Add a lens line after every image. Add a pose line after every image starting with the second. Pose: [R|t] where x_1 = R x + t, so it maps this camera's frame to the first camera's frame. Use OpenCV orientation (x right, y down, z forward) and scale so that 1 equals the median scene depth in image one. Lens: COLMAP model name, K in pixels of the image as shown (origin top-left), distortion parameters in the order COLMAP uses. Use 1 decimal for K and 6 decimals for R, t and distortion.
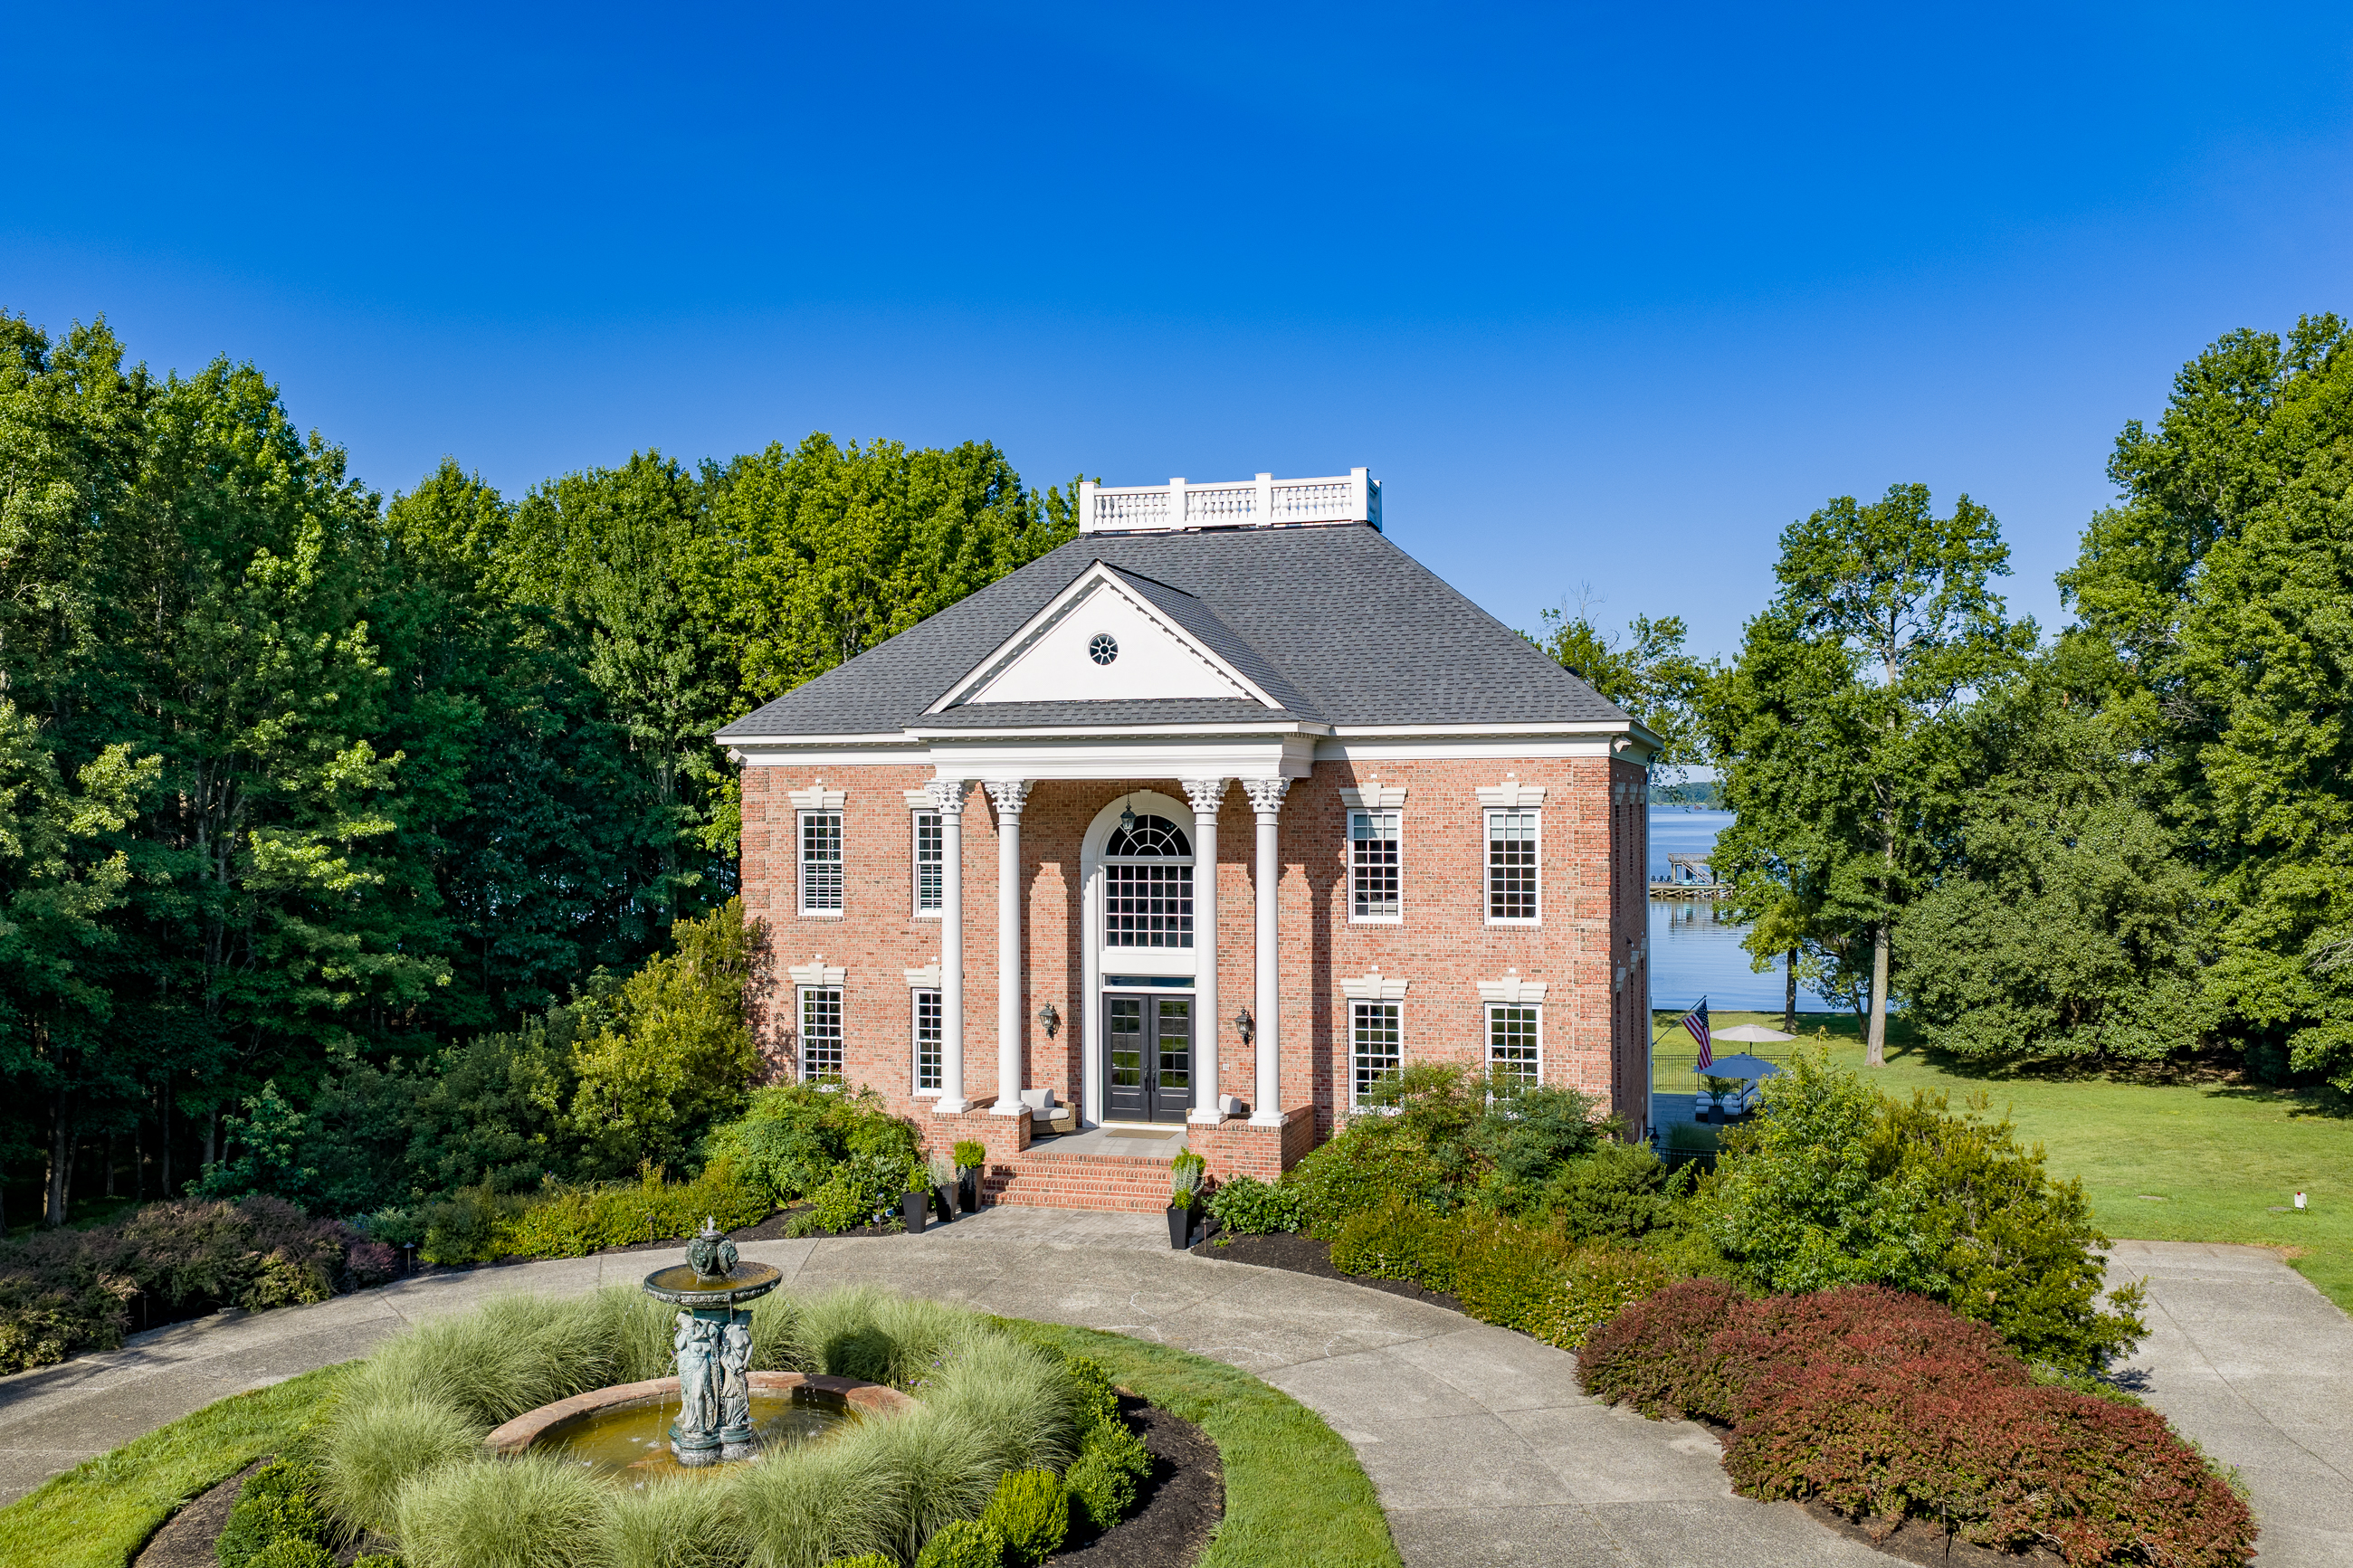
lens RADIAL K [[1986.6, 0, 1176.5], [0, 1986.6, 784.0], [0, 0, 1]] dist [0.053228, -0.149828]
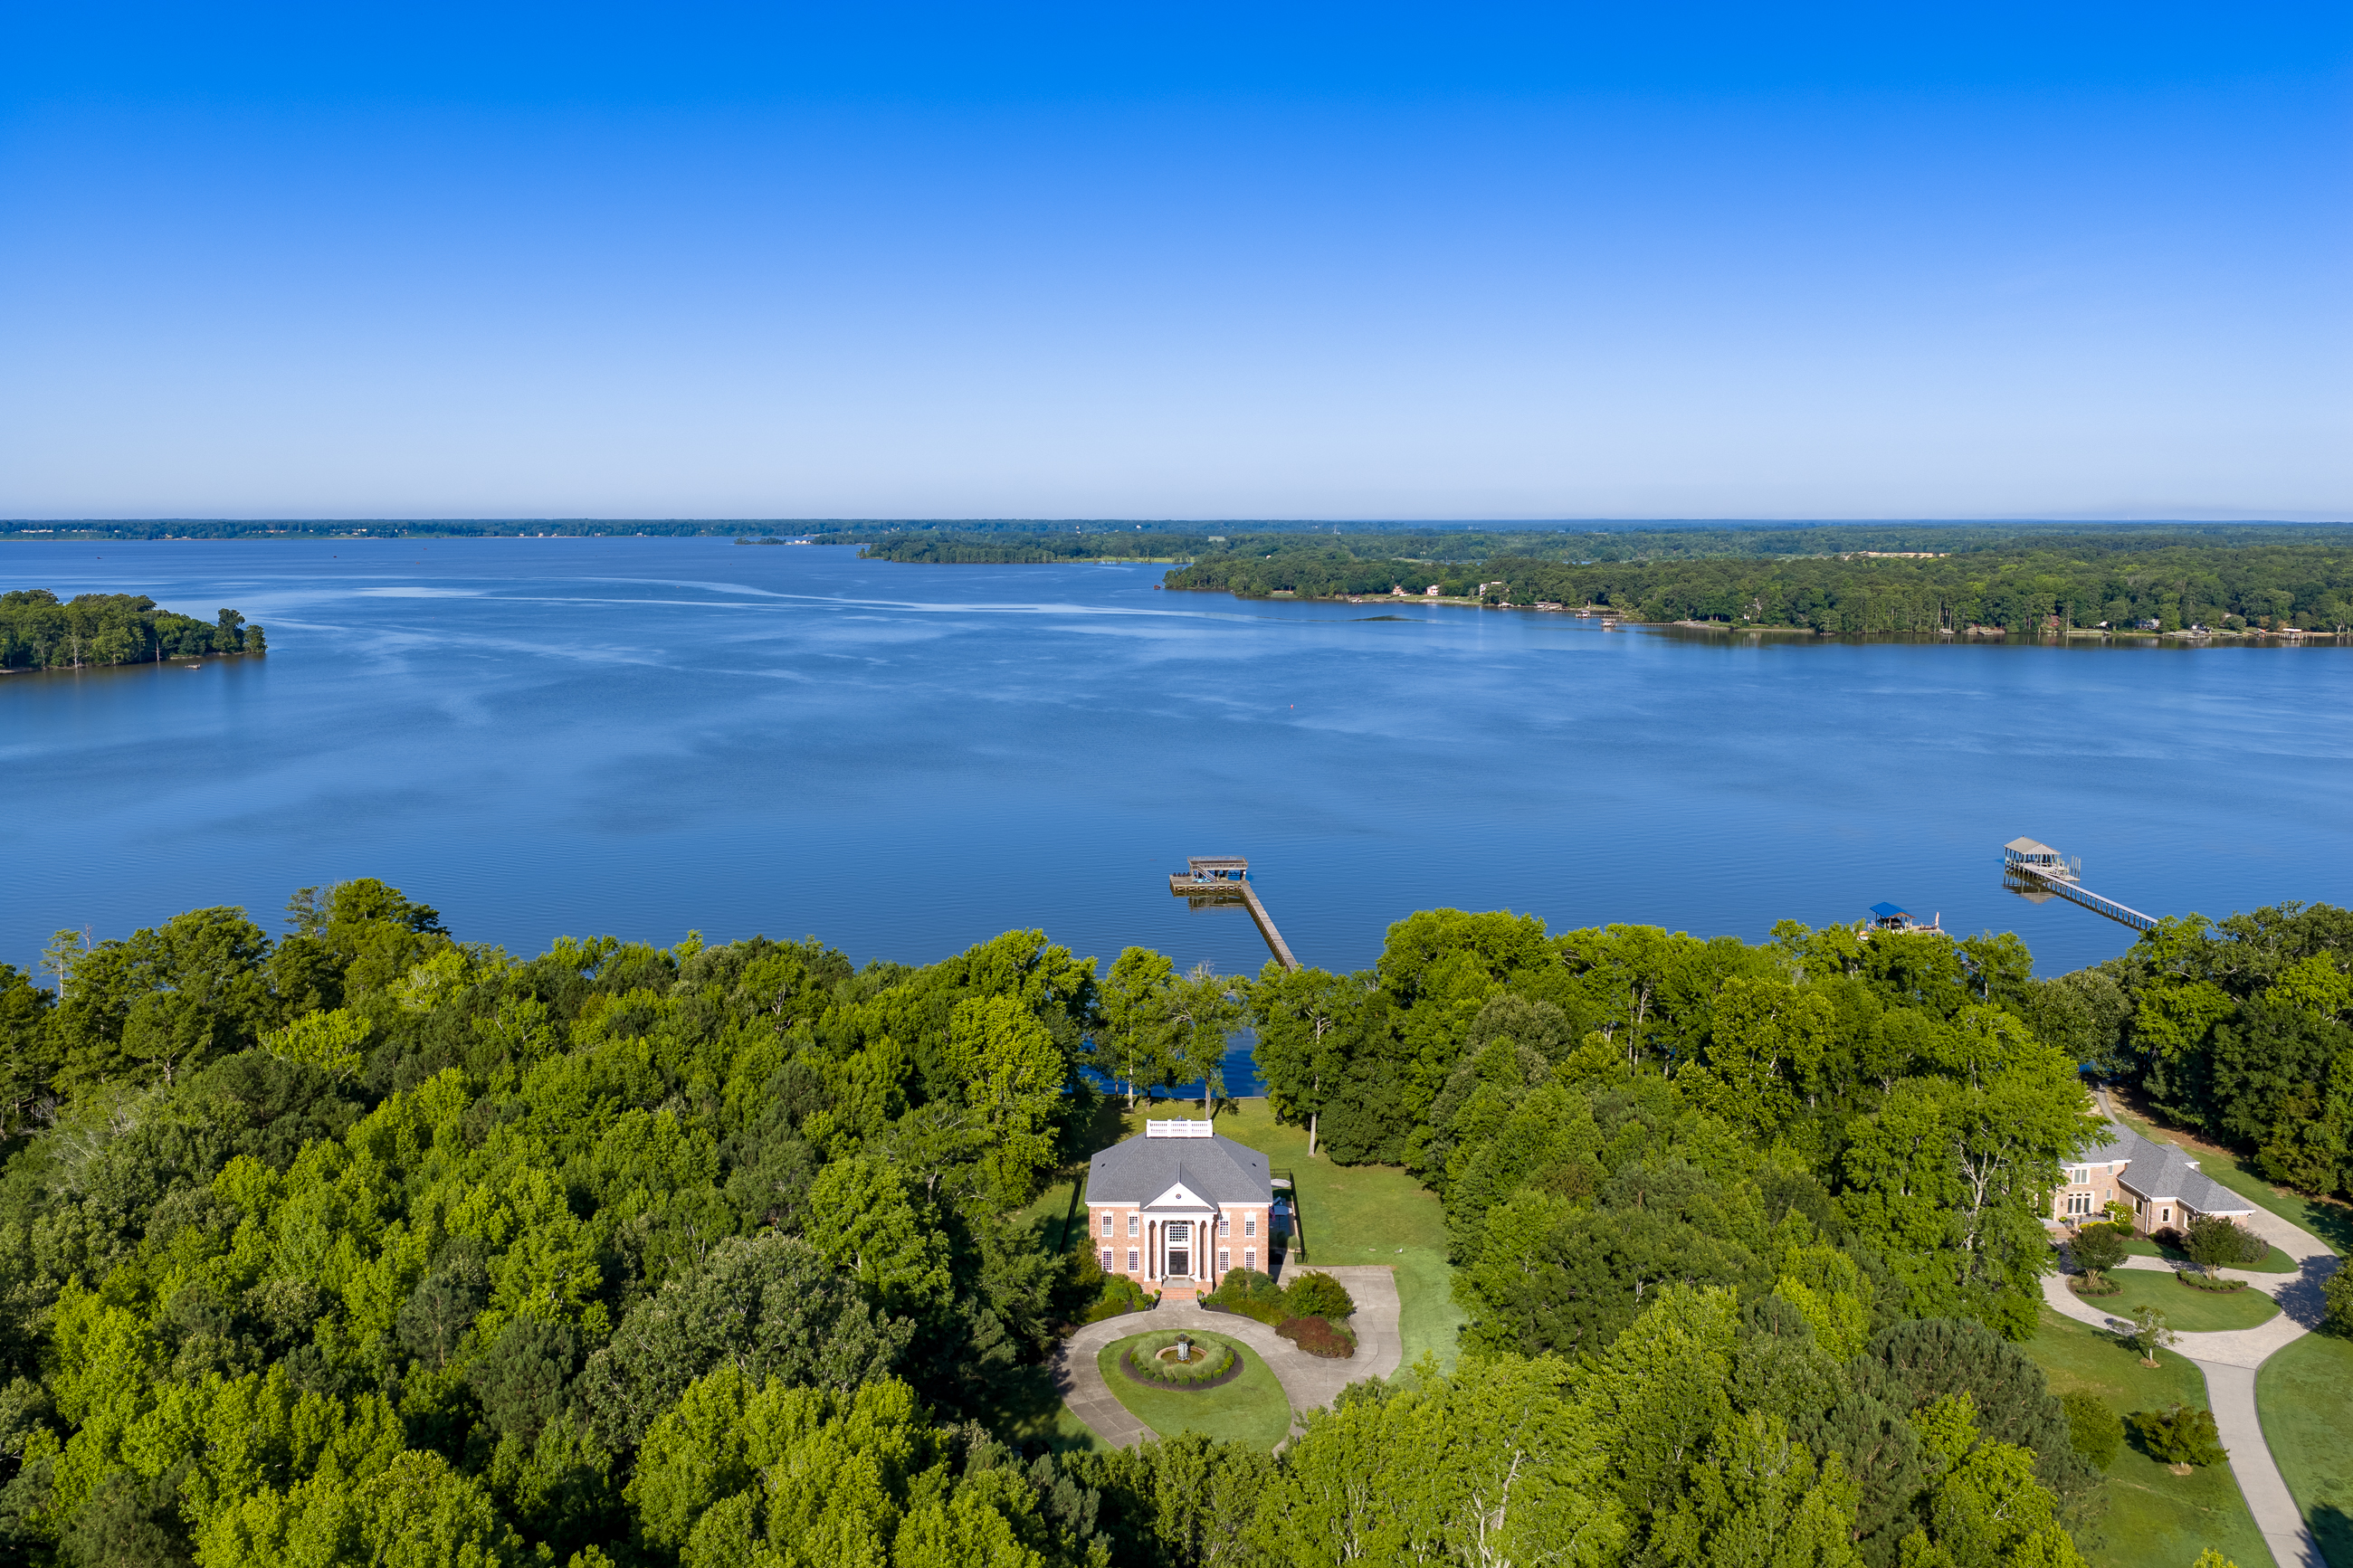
lens RADIAL K [[1986.6, 0, 1176.5], [0, 1986.6, 784.0], [0, 0, 1]] dist [0.053228, -0.149828]
pose [[0.963239, -0.032599, 0.266662, -1.371756], [-0.003973, 0.990773, 0.135471, -1.811146], [-0.268617, -0.131550, 0.954222, -3.791279]]
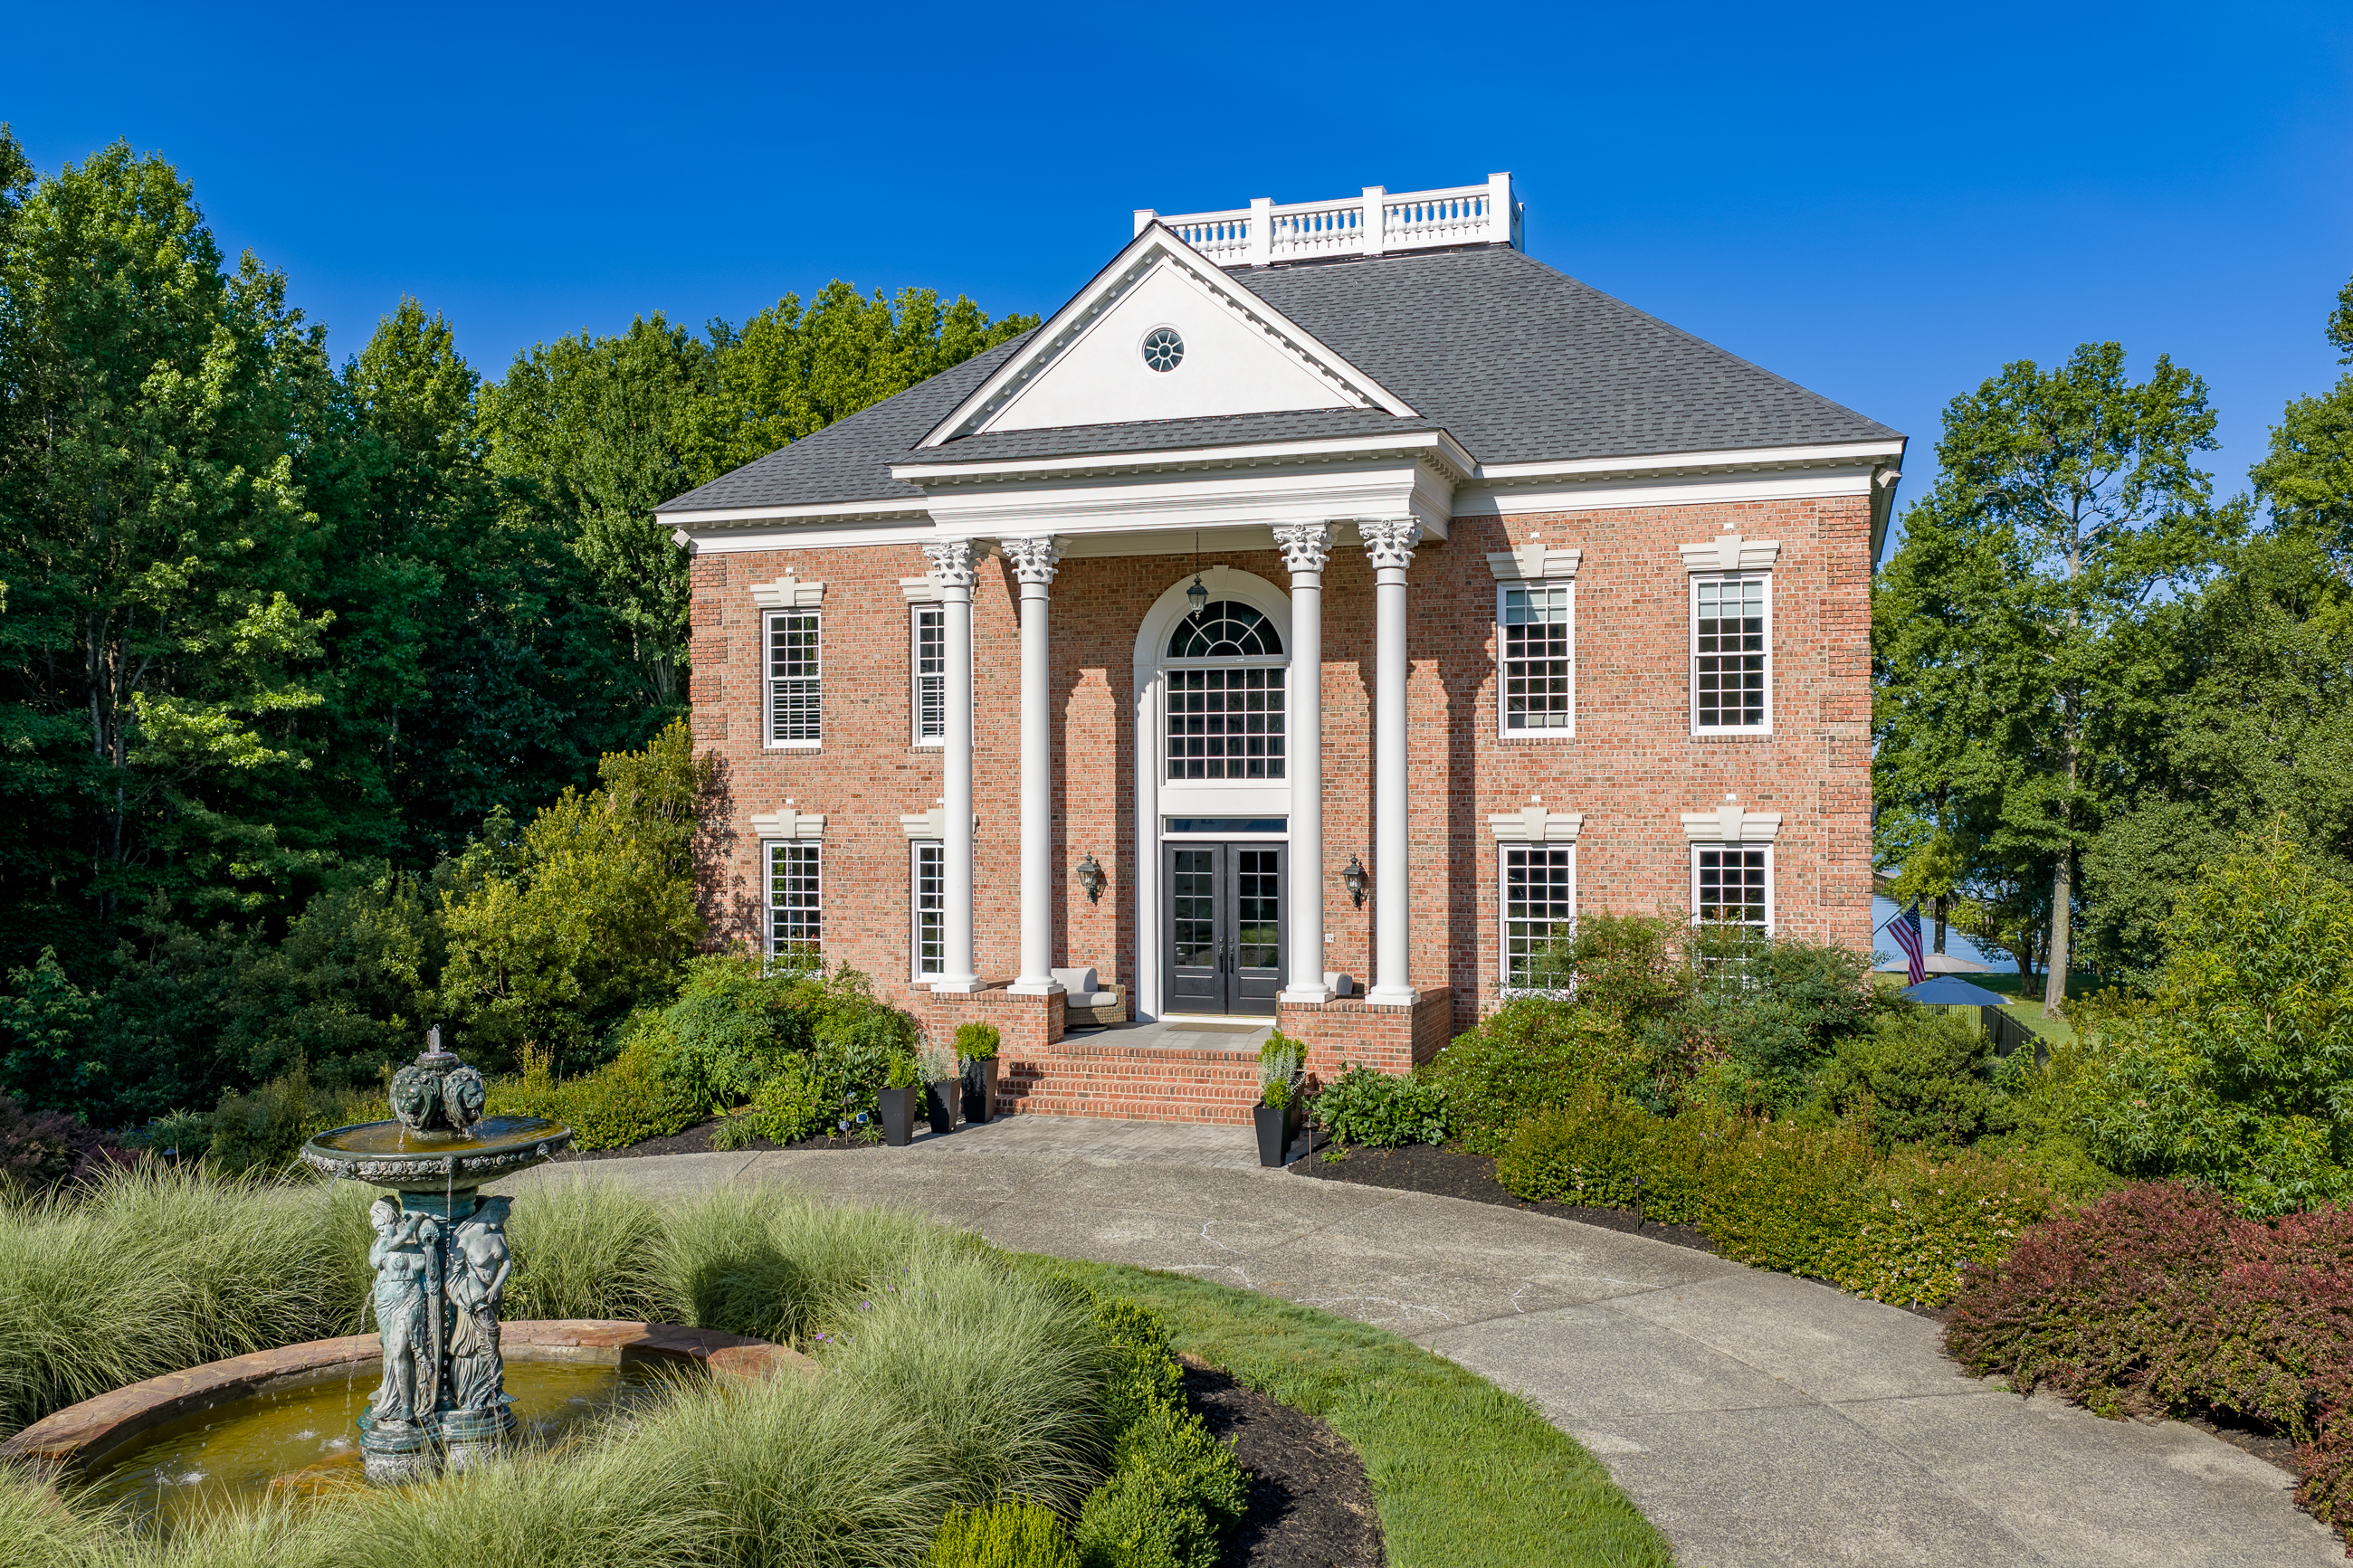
lens RADIAL K [[1988.2, 0, 1176.5], [0, 1988.2, 784.0], [0, 0, 1]] dist [0.034549, -0.075979]
pose [[0.999462, 0.000607, -0.032780, -0.007850], [-0.000597, 1.000000, 0.000334, 0.086503], [0.032780, -0.000314, 0.999463, 0.265332]]
